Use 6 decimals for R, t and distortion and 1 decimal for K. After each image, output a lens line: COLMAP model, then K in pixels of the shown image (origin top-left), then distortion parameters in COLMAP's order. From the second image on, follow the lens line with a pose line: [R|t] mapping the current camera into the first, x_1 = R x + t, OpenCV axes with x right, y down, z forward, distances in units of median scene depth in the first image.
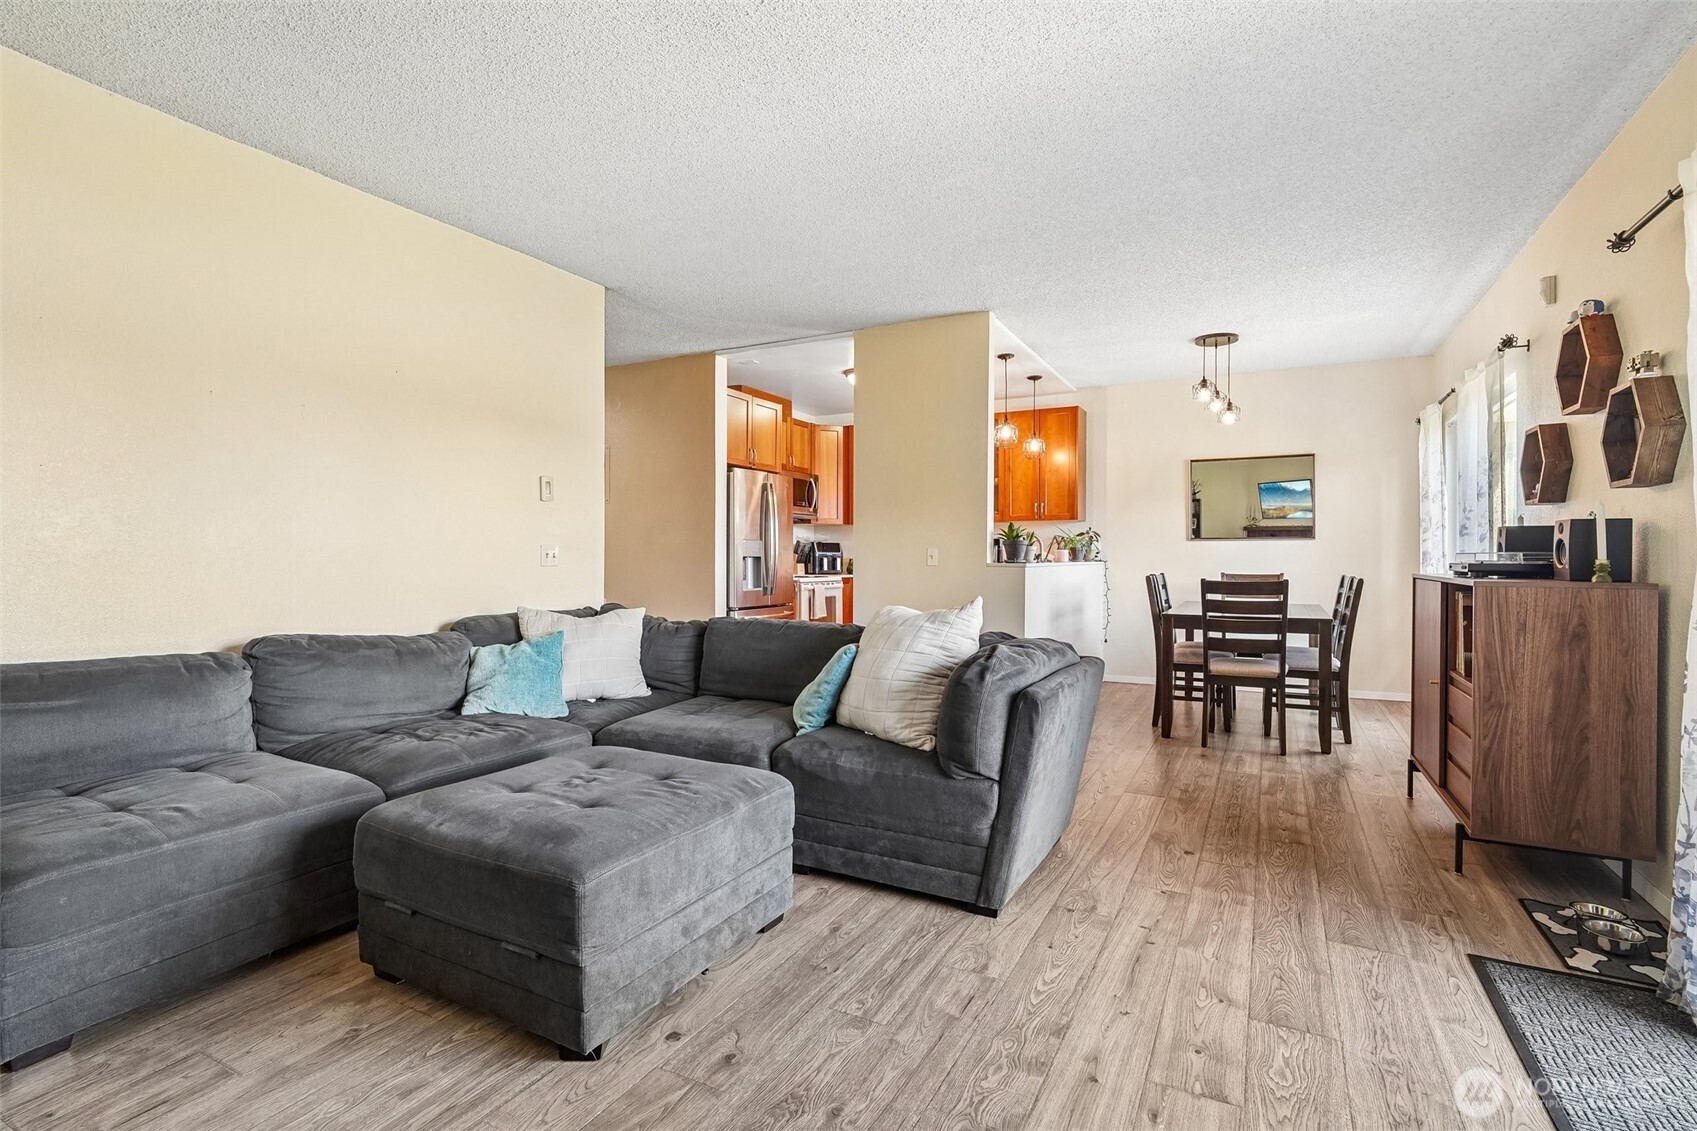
lens RADIAL K [[798.5, 0, 850.3], [0, 798.5, 552.3], [0, 0, 1]] dist [-0.022301, 0.011750]
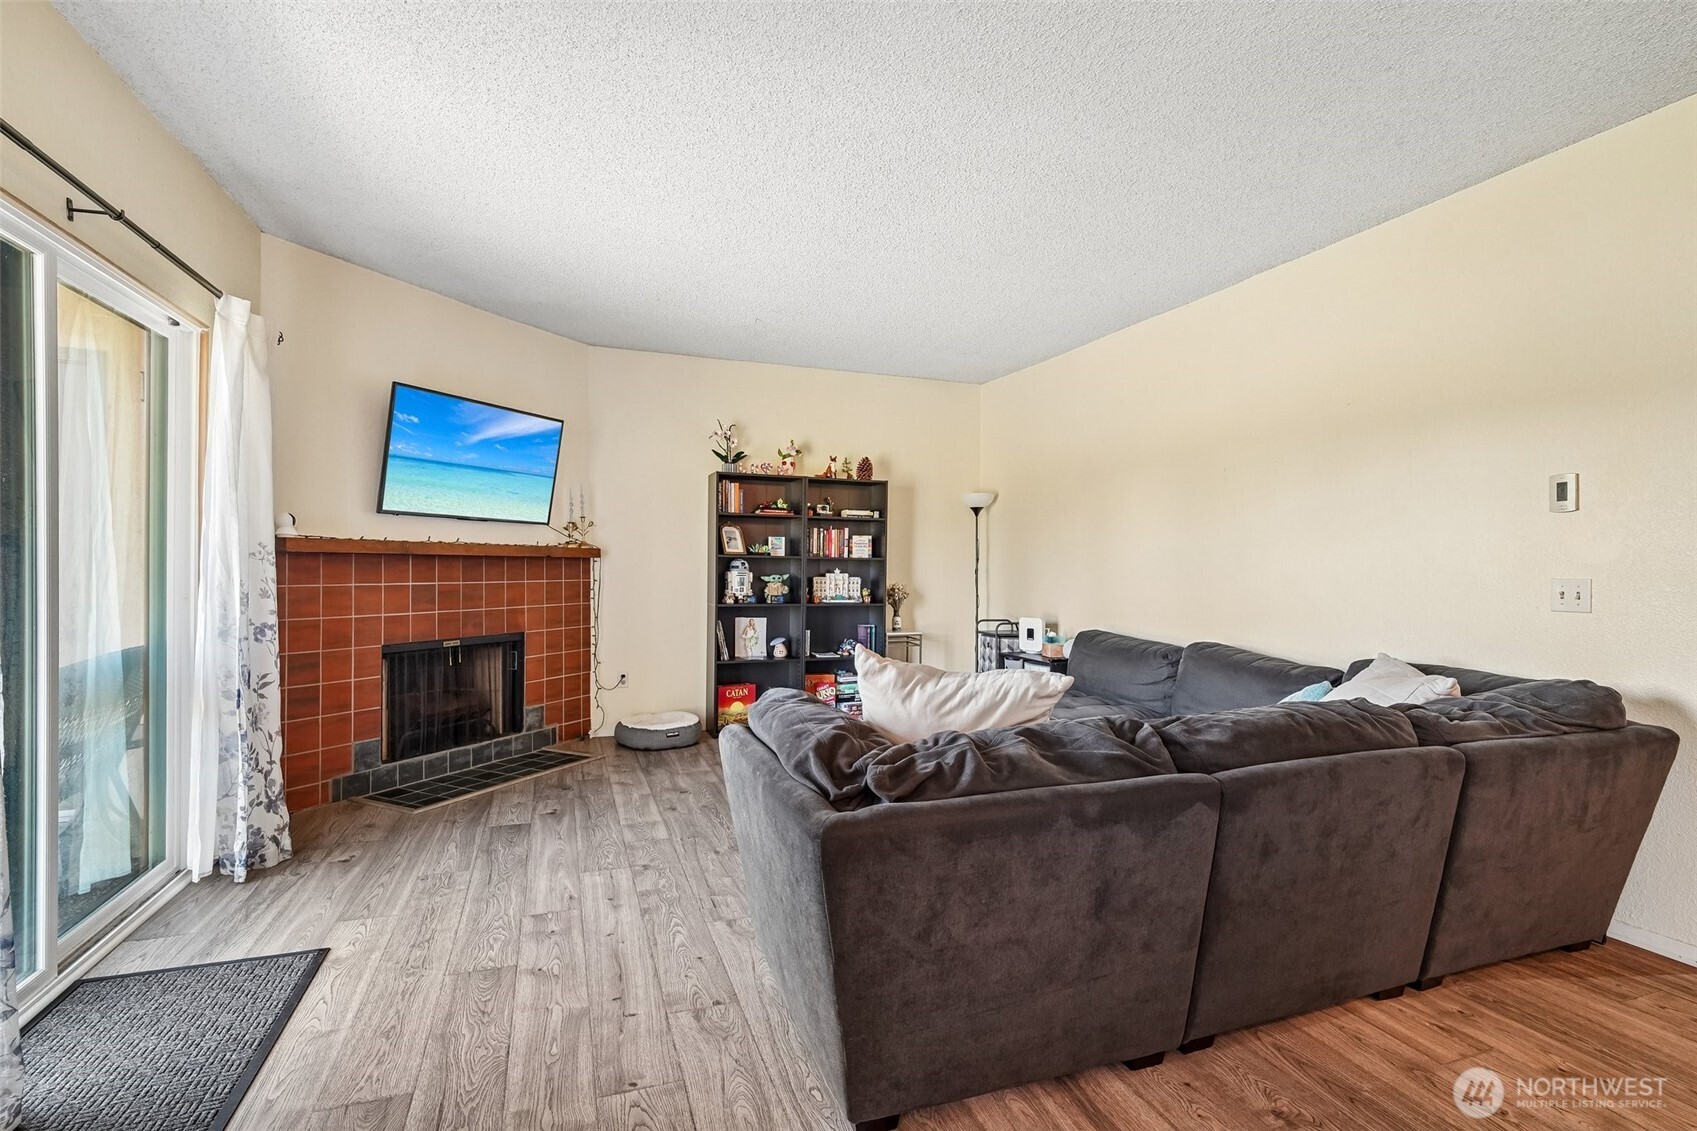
lens RADIAL K [[798.5, 0, 855.4], [0, 798.5, 571.6], [0, 0, 1]] dist [-0.022301, 0.011750]
pose [[-0.661371, -0.002718, -0.750054, 3.936121], [-0.010541, 0.999928, 0.005671, -0.097129], [0.749985, 0.011657, -0.661352, 8.013219]]
